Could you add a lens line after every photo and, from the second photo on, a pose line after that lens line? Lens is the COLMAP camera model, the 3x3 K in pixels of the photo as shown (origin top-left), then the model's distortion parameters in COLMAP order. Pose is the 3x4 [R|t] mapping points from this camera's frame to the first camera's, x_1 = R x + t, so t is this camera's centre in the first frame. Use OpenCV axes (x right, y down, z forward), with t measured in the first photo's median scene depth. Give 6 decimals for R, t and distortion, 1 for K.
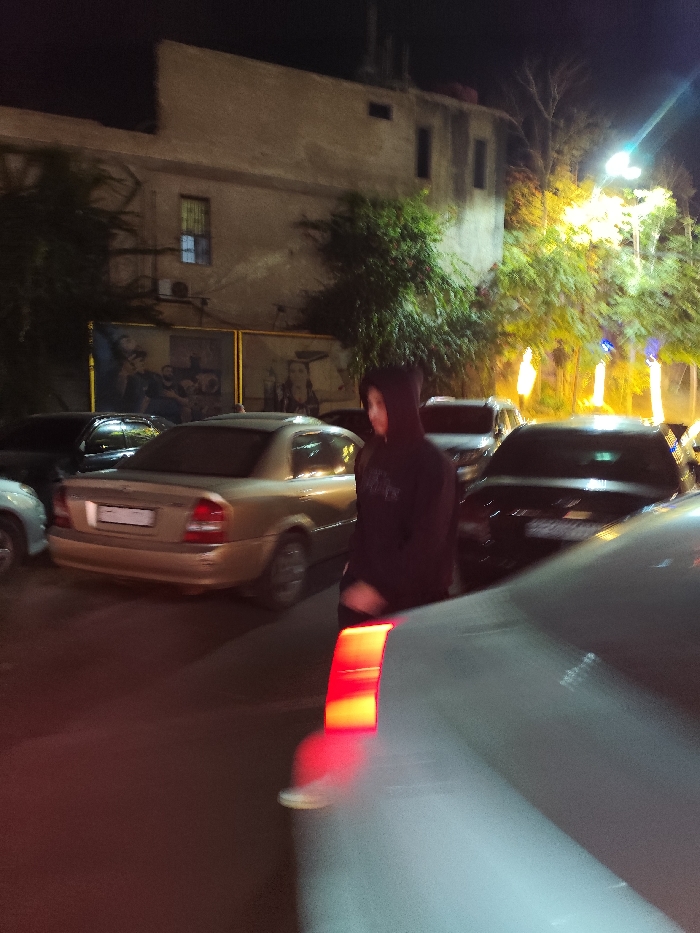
lens RADIAL K [[652.1, 0, 349.3], [0, 652.1, 468.3], [0, 0, 1]] dist [-0.004940, -0.013910]
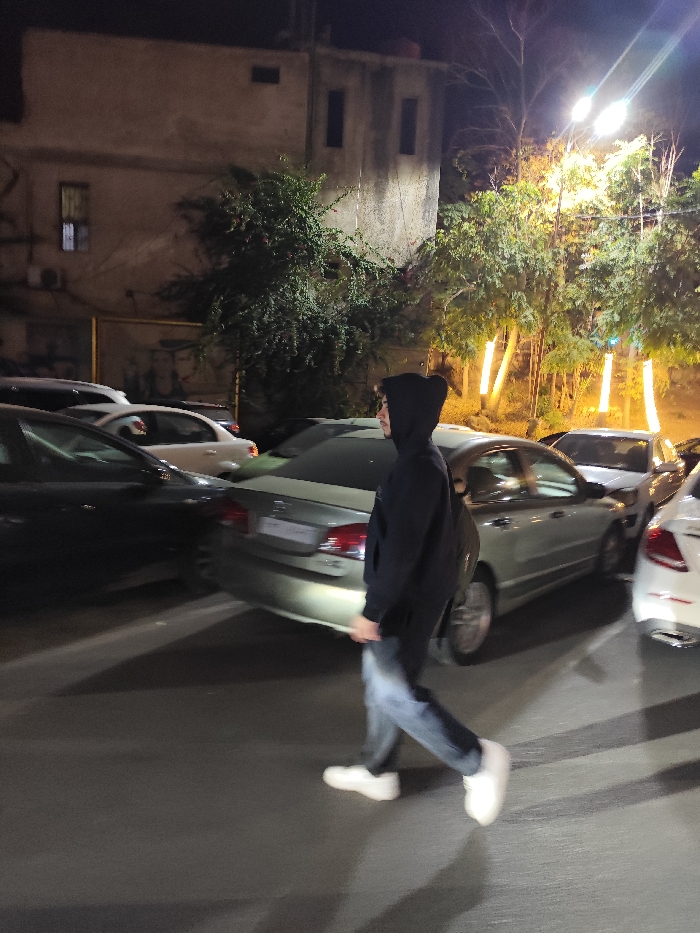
lens RADIAL K [[652.1, 0, 348.1], [0, 652.1, 473.4], [0, 0, 1]] dist [-0.004940, -0.013910]
pose [[0.956001, 0.056325, -0.287905, 0.455369], [-0.057635, 0.998330, 0.003932, -0.005337], [0.287646, 0.012834, 0.957651, 0.175018]]
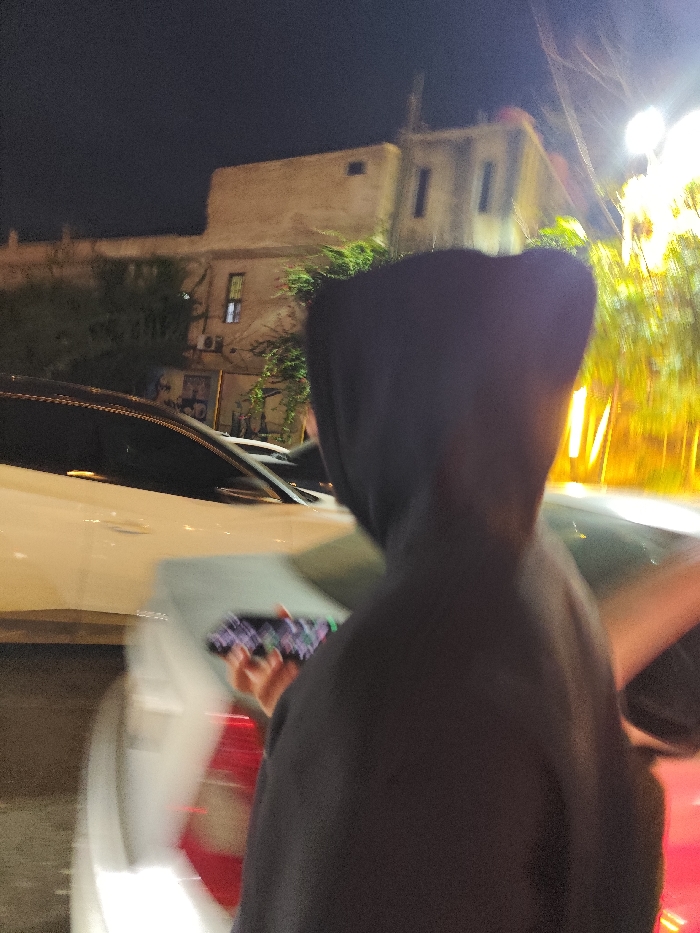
lens RADIAL K [[652.1, 0, 354.7], [0, 652.1, 461.2], [0, 0, 1]] dist [-0.004940, -0.013910]
pose [[0.596998, 0.074508, -0.798775, 0.947368], [-0.197396, 0.978709, -0.056241, -0.019986], [0.777578, 0.191251, 0.598995, 0.457598]]
